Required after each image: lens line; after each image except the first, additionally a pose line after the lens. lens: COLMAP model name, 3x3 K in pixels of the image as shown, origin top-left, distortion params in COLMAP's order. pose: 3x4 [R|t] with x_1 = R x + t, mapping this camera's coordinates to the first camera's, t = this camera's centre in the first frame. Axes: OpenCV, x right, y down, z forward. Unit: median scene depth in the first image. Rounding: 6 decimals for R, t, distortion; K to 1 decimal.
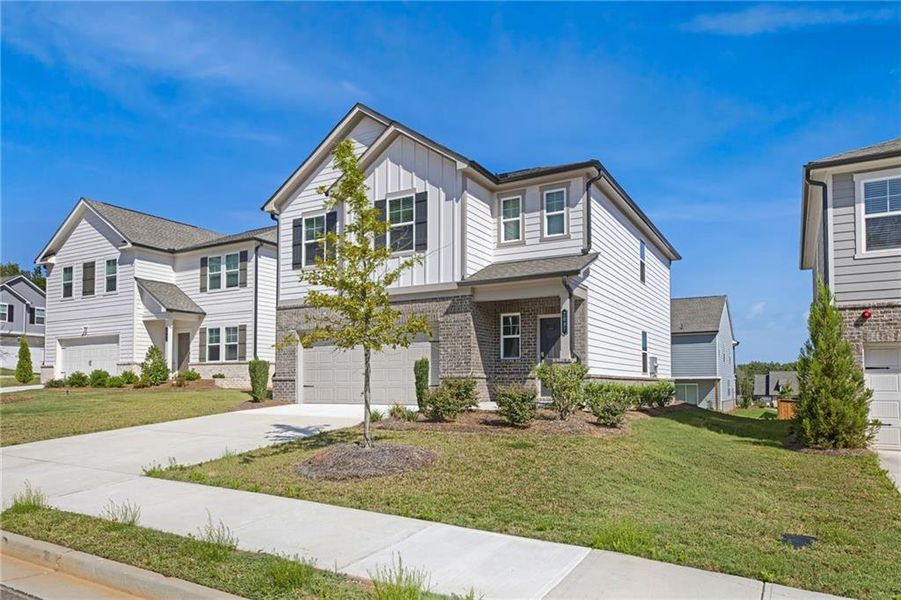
lens RADIAL K [[574.6, 0, 448.5], [0, 574.6, 343.8], [0, 0, 1]] dist [0.001880, 0.001022]
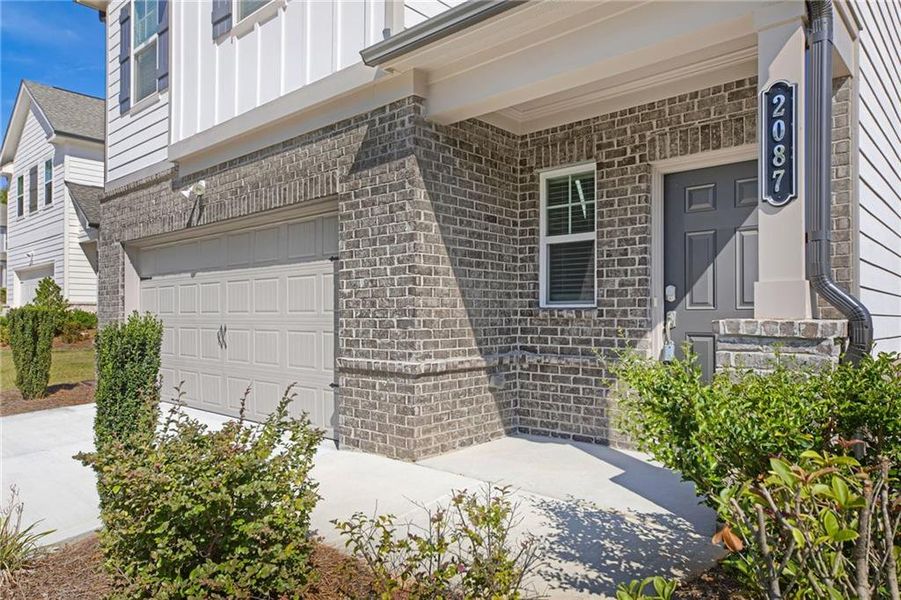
lens RADIAL K [[587.3, 0, 450.5], [0, 587.3, 300.0], [0, 0, 1]] dist [-0.000330, 0.000153]
pose [[0.978886, -0.003191, -0.204383, 0.099925], [0.012425, 0.998958, 0.043911, 0.006033], [0.204030, -0.045524, 0.977906, 0.595218]]
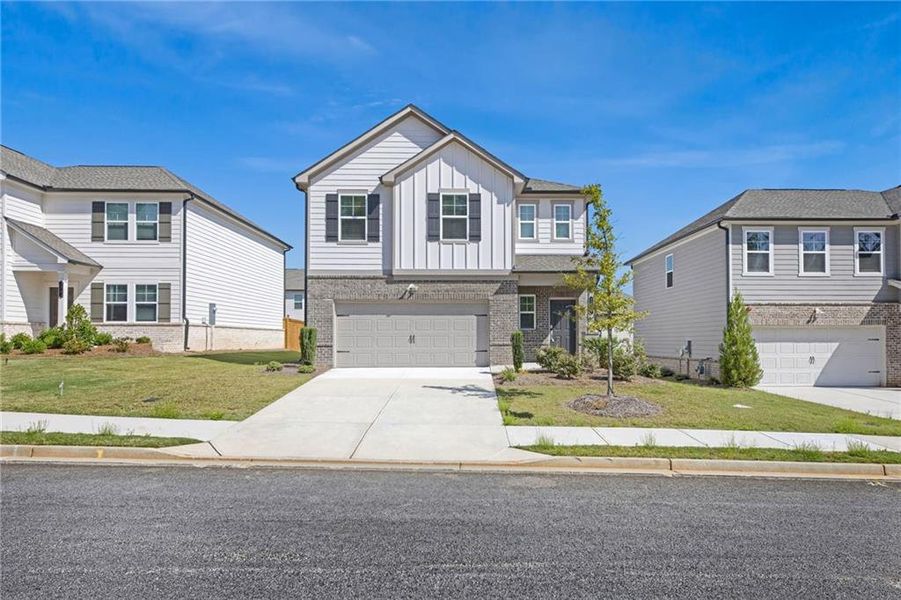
lens RADIAL K [[587.3, 0, 450.5], [0, 587.3, 300.0], [0, 0, 1]] dist [-0.000330, 0.000153]
pose [[0.865383, 0.034212, 0.499942, -0.634919], [-0.035300, 0.999350, -0.007284, -0.022521], [-0.499867, -0.011345, 0.866028, -0.055032]]
